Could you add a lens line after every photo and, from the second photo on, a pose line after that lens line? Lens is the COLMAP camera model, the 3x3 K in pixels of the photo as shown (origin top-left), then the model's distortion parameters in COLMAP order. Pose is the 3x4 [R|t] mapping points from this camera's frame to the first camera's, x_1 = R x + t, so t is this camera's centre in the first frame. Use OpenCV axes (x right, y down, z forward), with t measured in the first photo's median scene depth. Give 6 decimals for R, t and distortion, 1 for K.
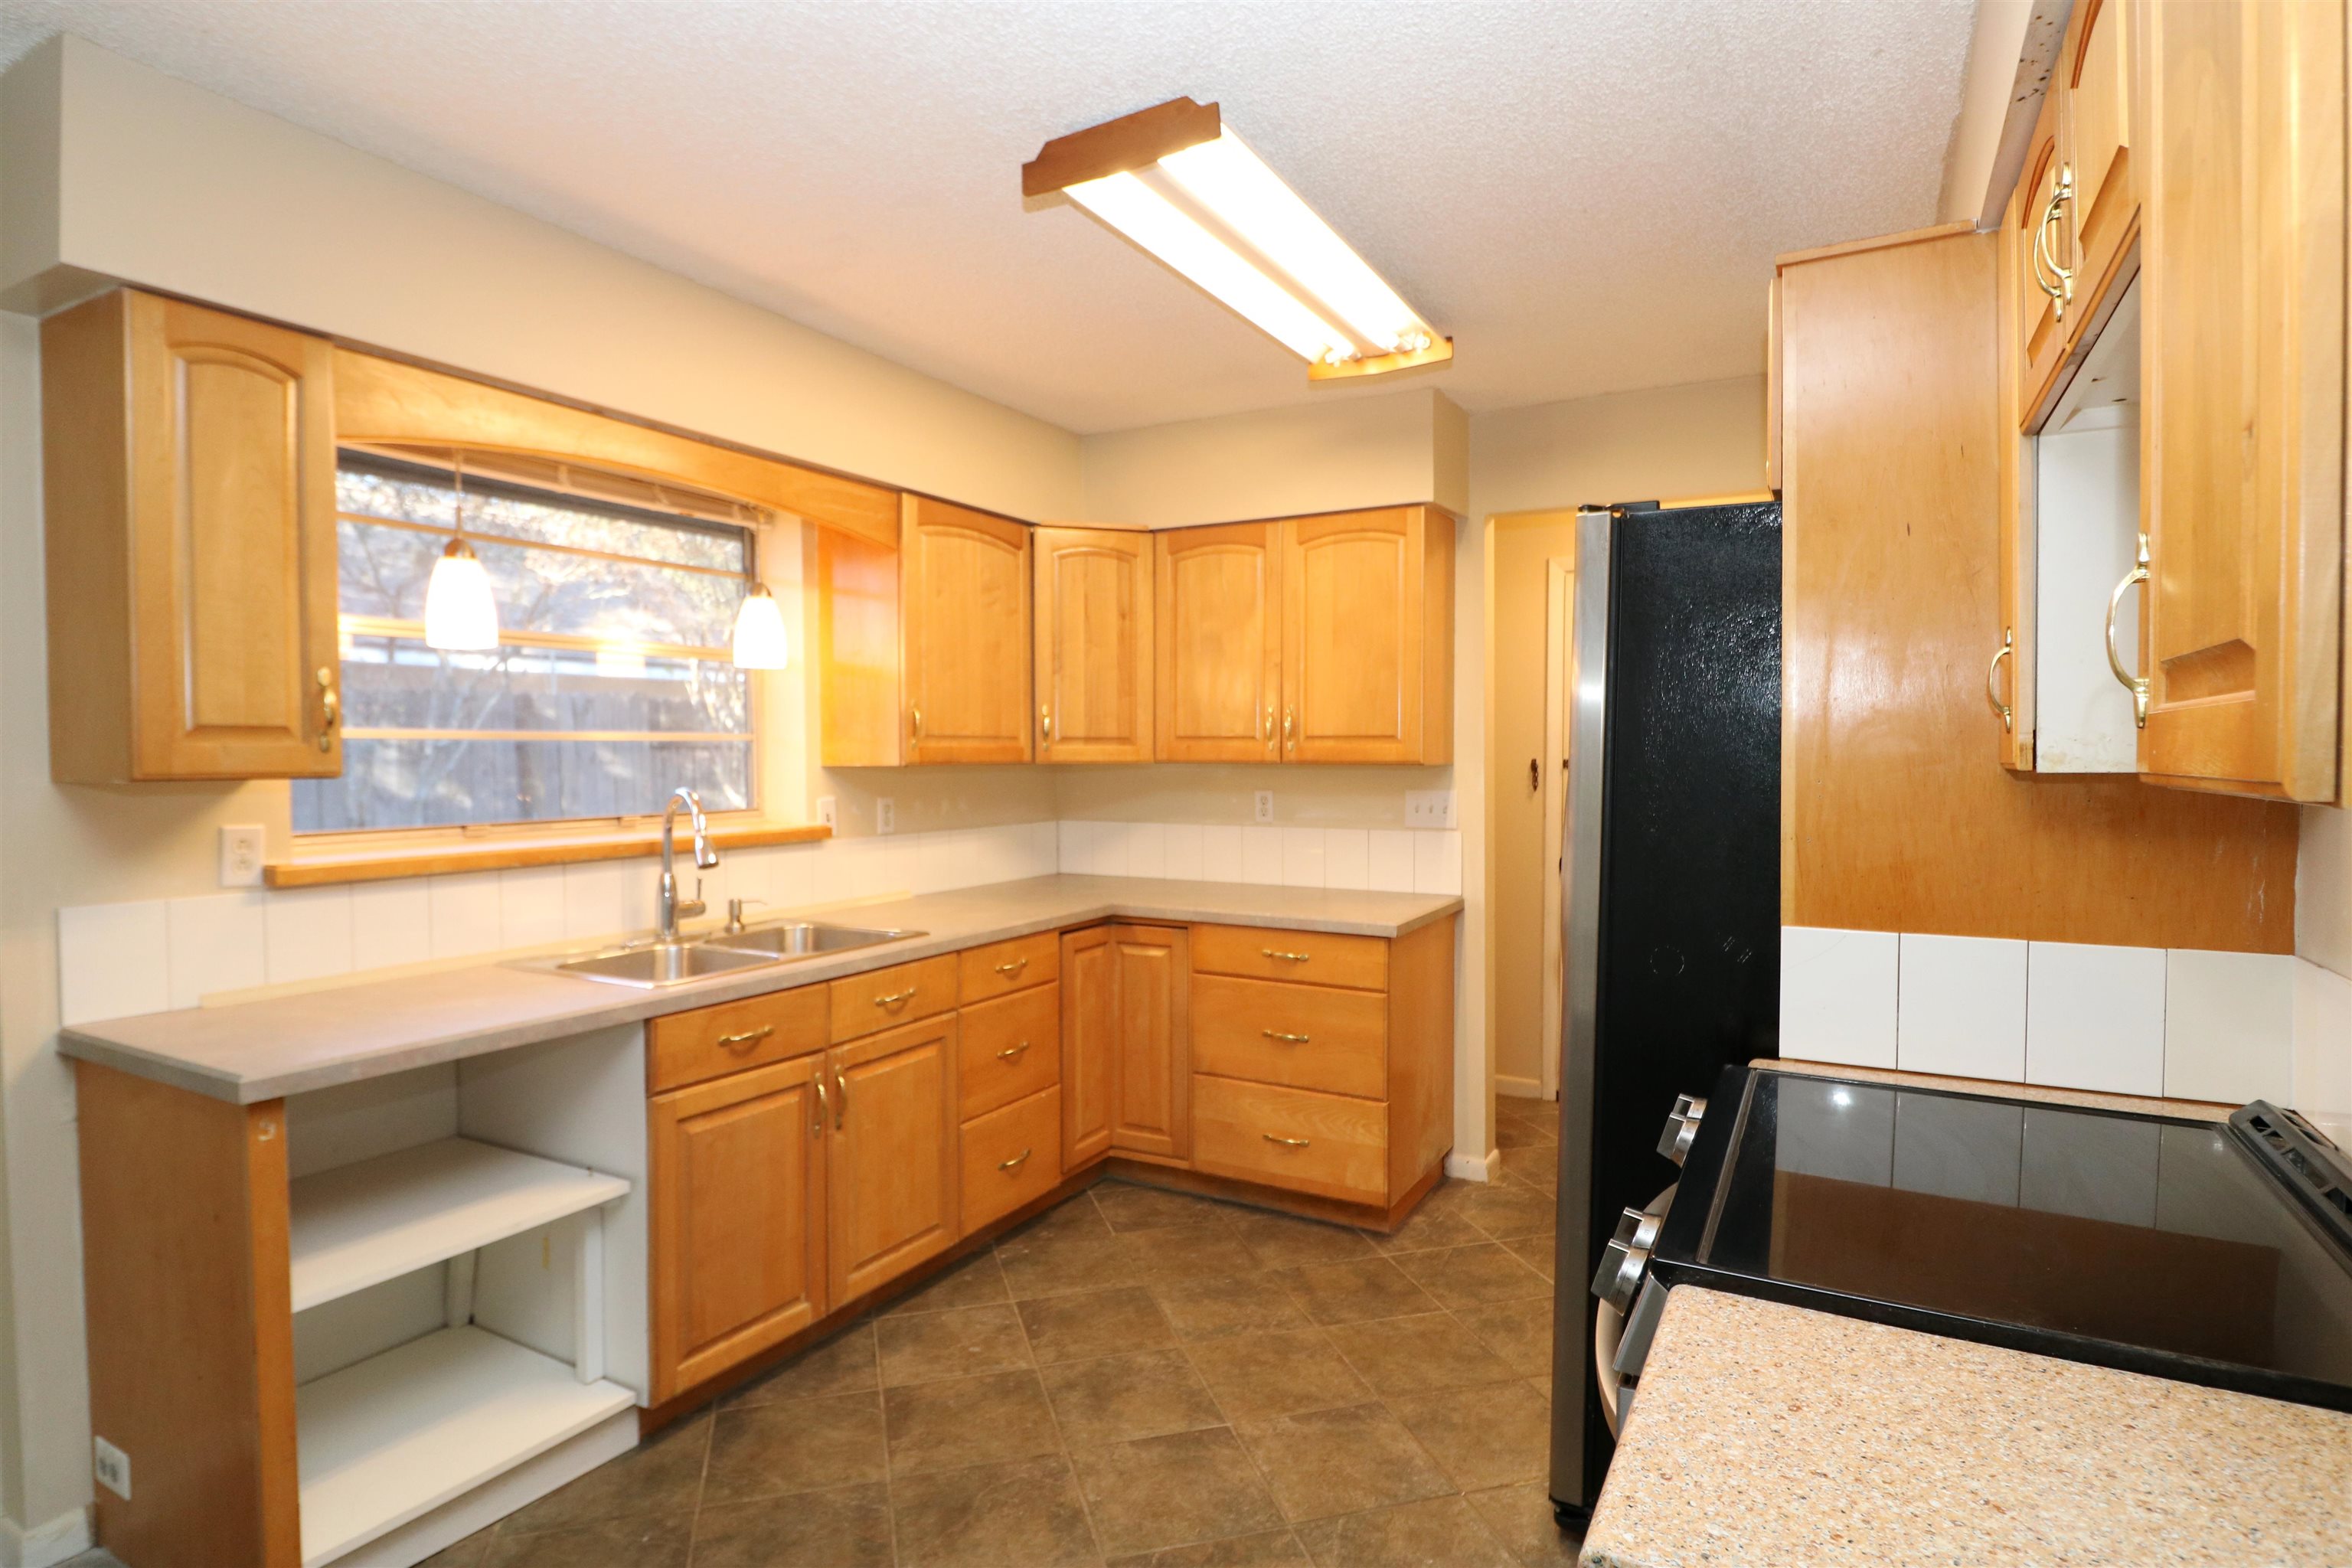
lens RADIAL K [[1206.0, 0, 1166.0], [0, 1206.0, 781.2], [0, 0, 1]] dist [-0.003459, -0.001707]
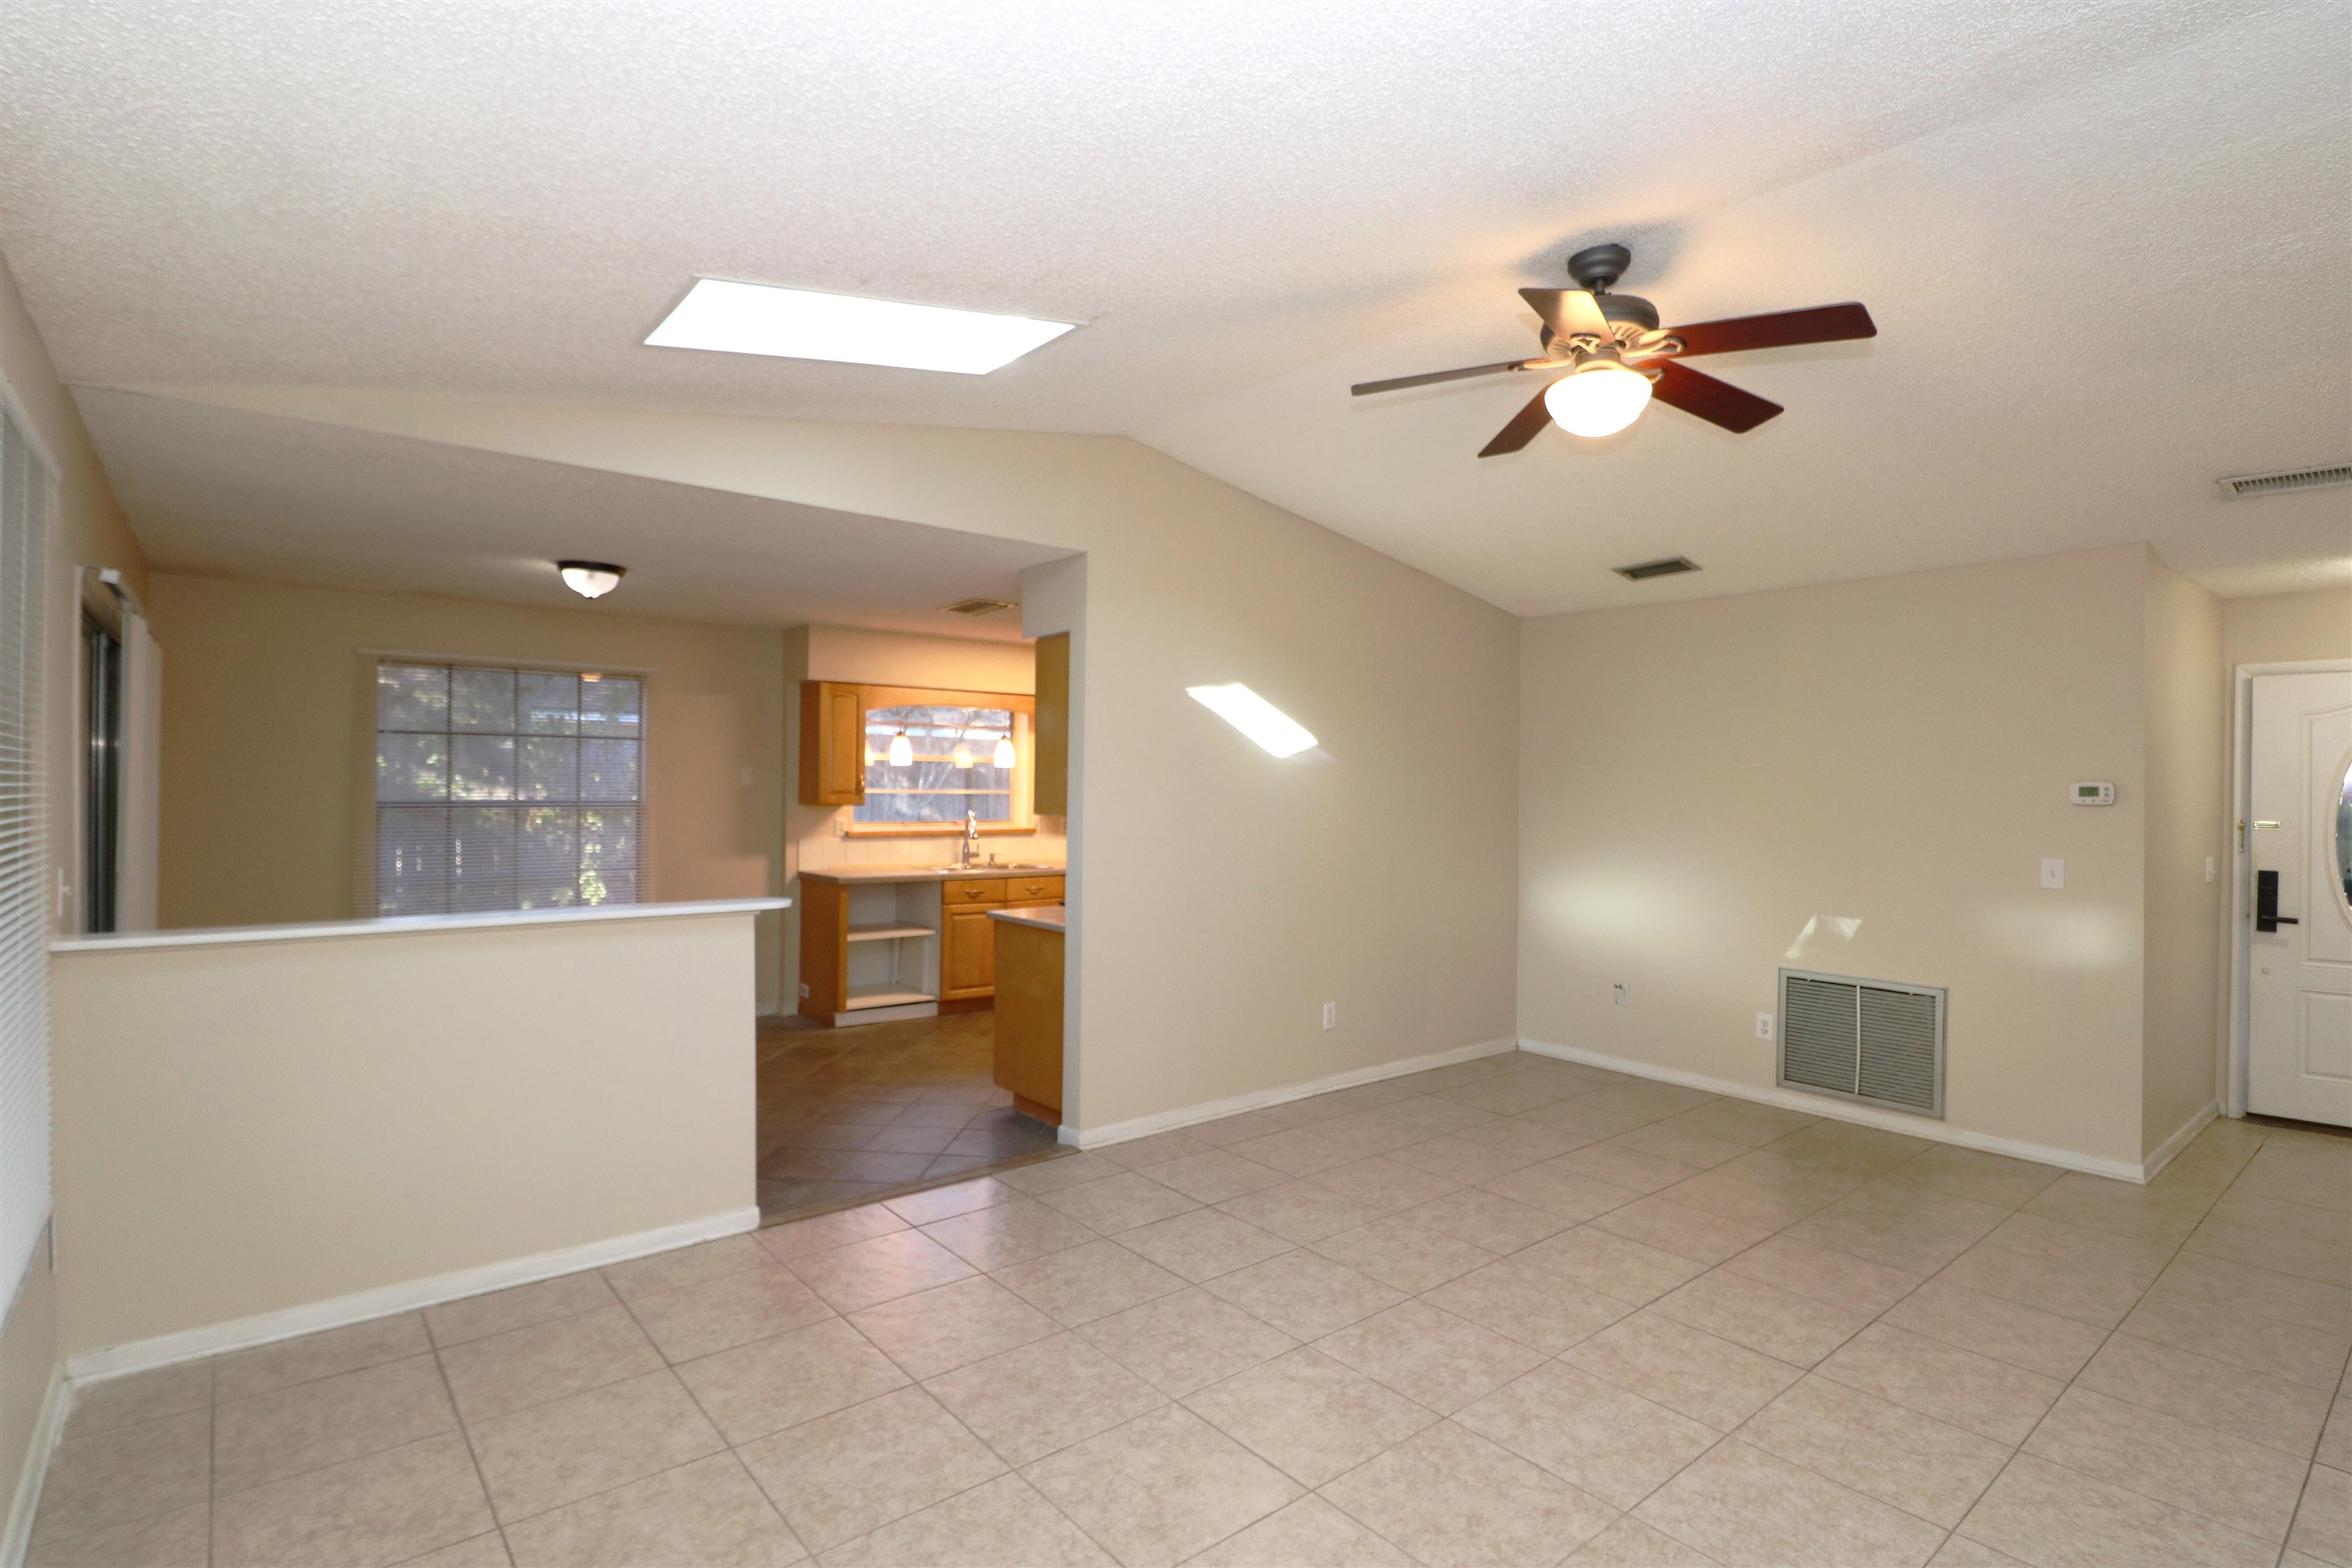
lens RADIAL K [[1123.8, 0, 1187.1], [0, 1123.8, 786.4], [0, 0, 1]] dist [-0.002698, -0.010046]
pose [[0.936958, 0.018146, -0.348970, 0.972074], [-0.027784, 0.999358, -0.022631, -0.006300], [0.348335, 0.030900, 0.936861, -1.265980]]
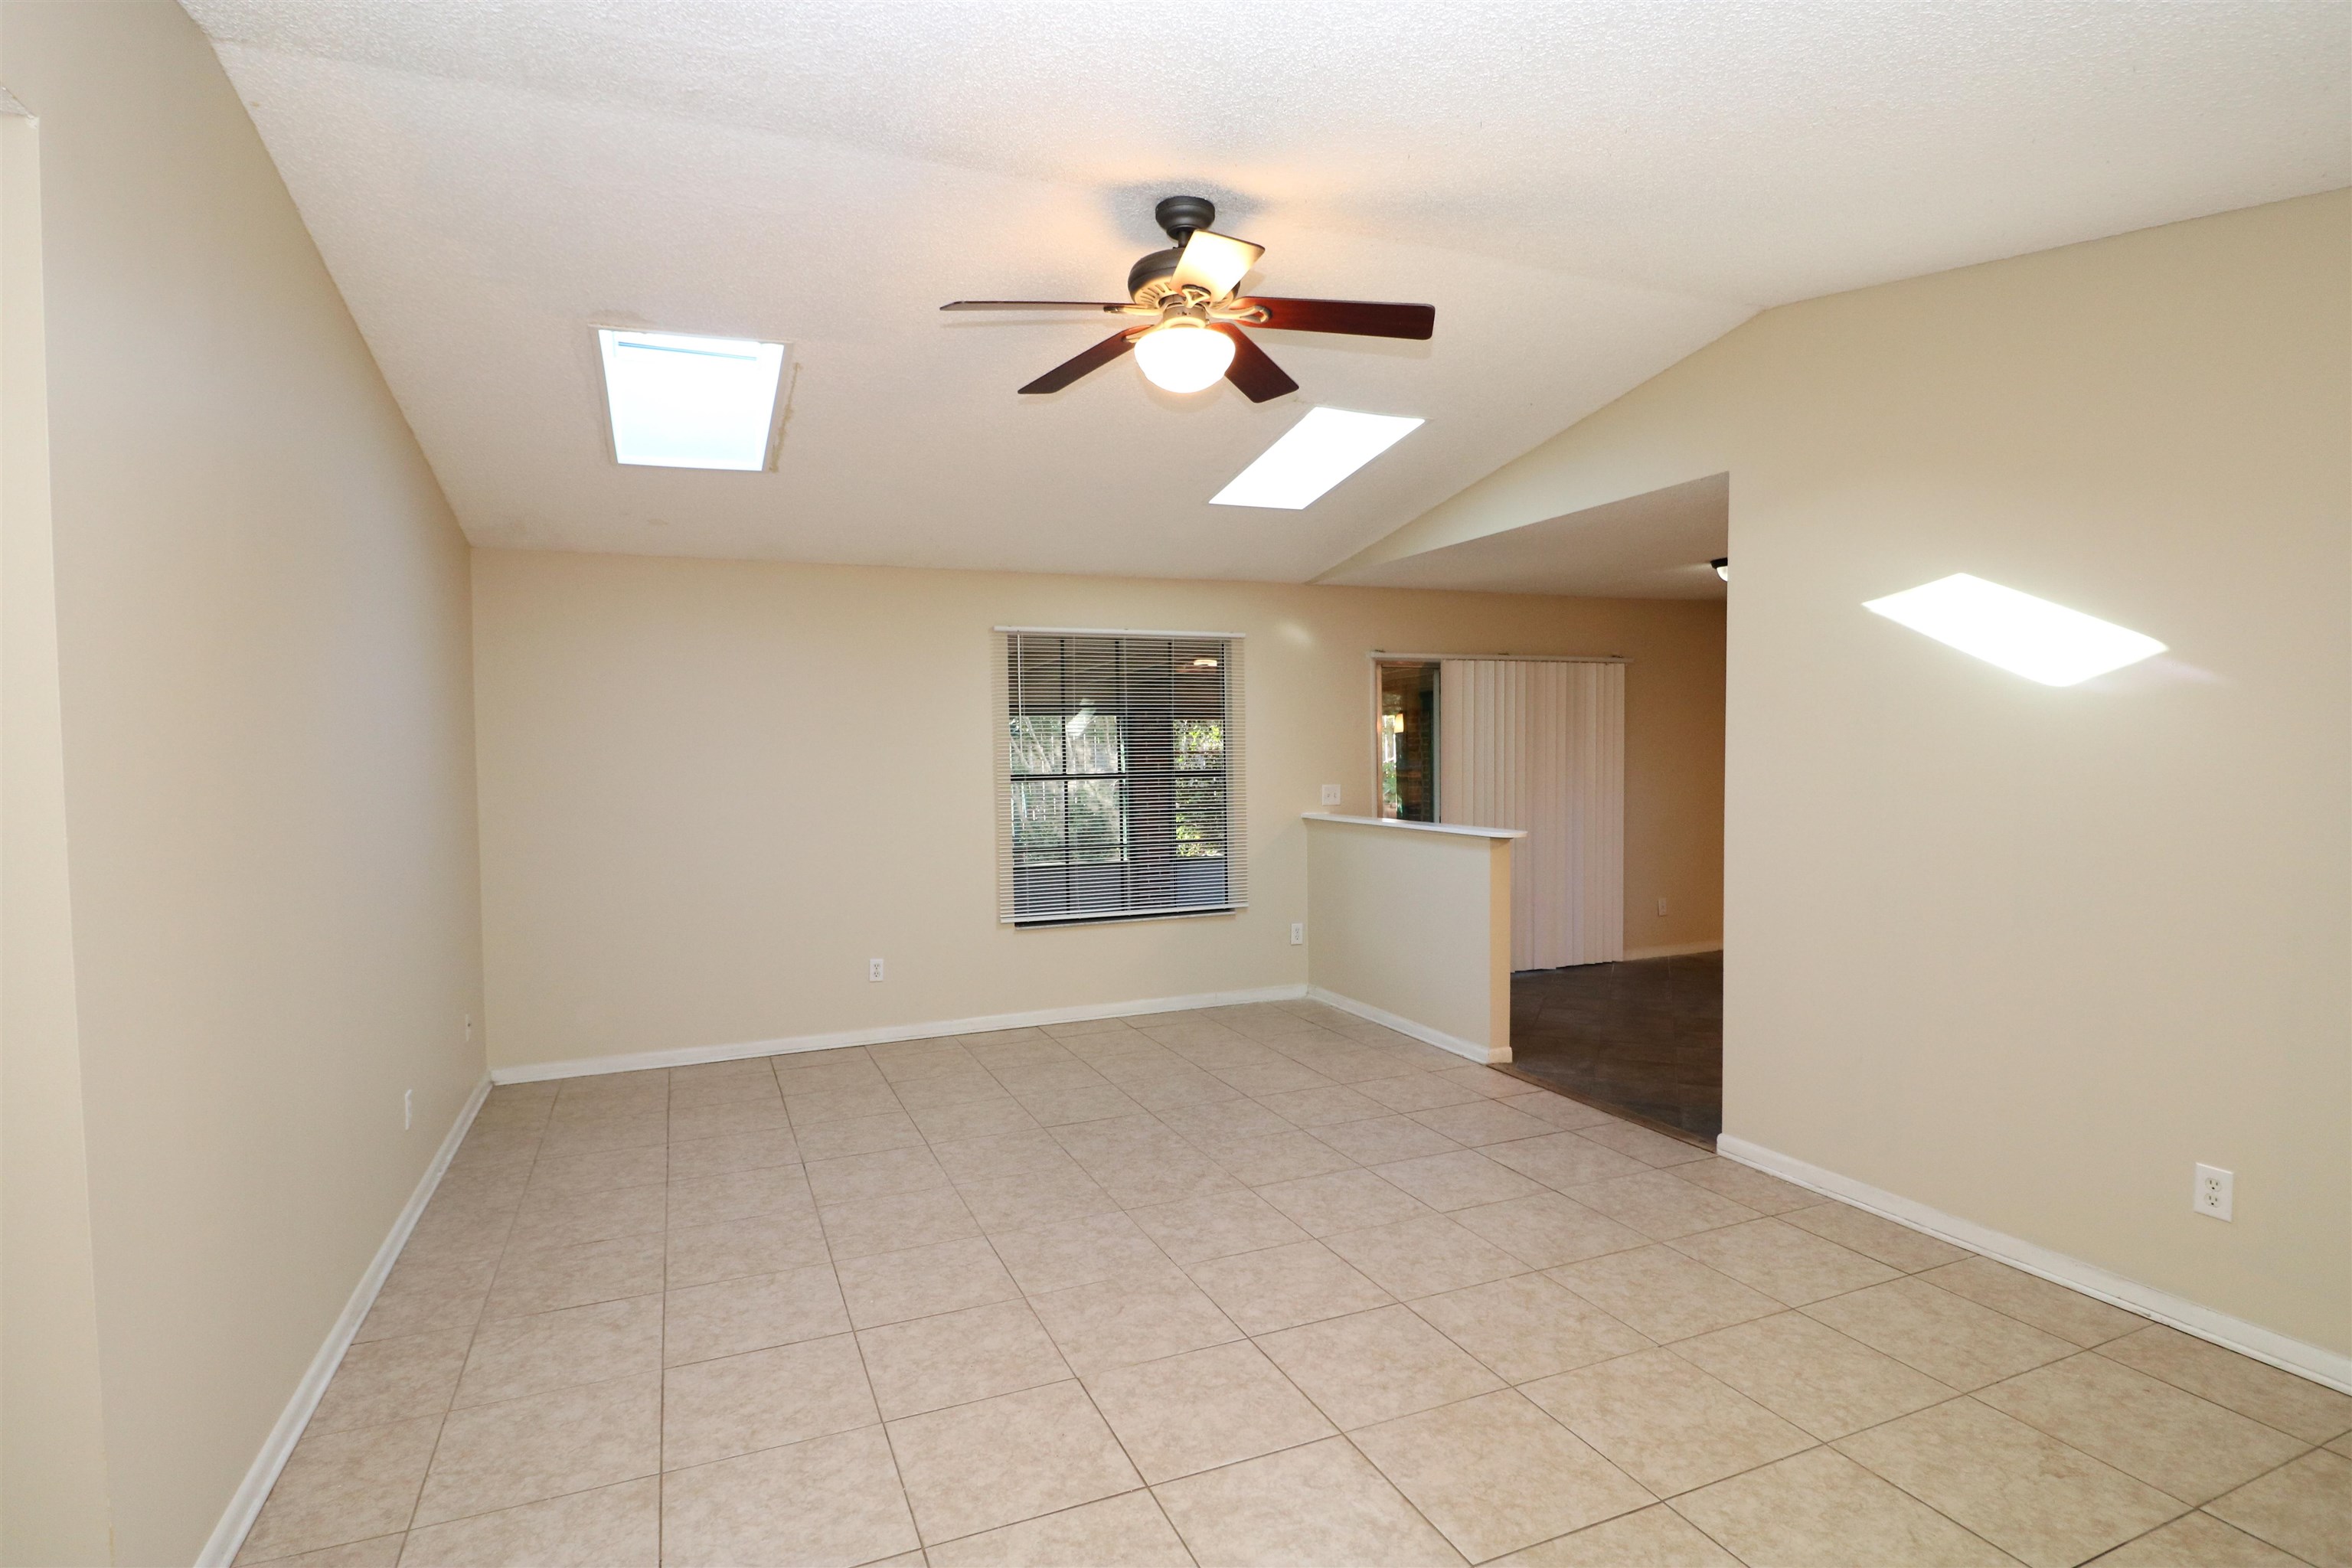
lens RADIAL K [[1206.0, 0, 1175.5], [0, 1206.0, 769.1], [0, 0, 1]] dist [-0.003459, -0.001707]
pose [[-0.607240, 0.031664, -0.793887, 1.840477], [-0.002519, 0.999124, 0.041777, -0.062610], [0.794514, 0.027368, -0.606629, 0.461458]]
